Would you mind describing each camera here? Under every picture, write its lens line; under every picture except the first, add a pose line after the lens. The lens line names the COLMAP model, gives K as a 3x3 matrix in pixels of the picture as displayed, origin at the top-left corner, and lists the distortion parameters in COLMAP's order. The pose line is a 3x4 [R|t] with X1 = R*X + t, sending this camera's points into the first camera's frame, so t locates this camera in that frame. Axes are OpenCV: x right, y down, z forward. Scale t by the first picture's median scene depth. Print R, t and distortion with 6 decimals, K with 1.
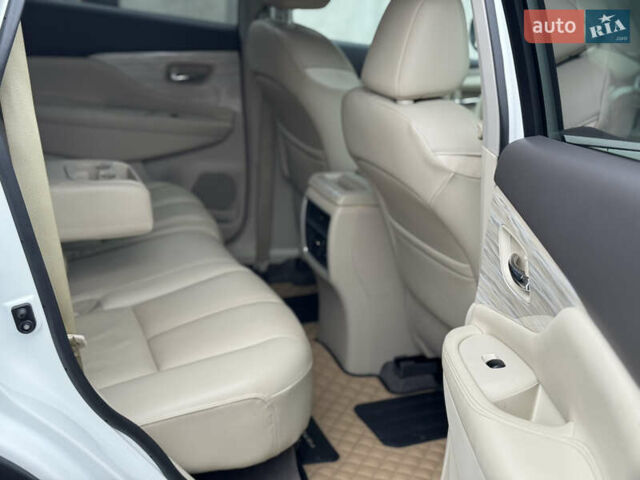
lens RADIAL K [[927.2, 0, 320.0], [0, 927.2, 240.0], [0, 0, 1]] dist [0.100745, -0.033067]
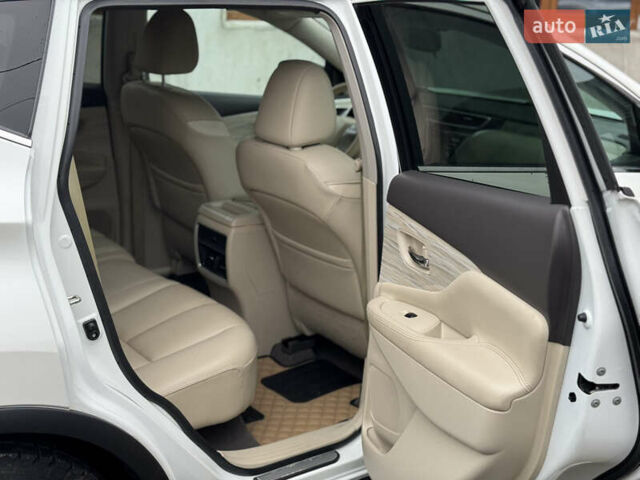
lens RADIAL K [[887.2, 0, 328.3], [0, 887.2, 239.1], [0, 0, 1]] dist [0.154426, -0.067877]
pose [[0.962773, -0.109663, 0.247069, -0.177947], [0.112276, 0.993671, 0.003533, -0.011097], [-0.245892, 0.024339, 0.968992, -0.259195]]
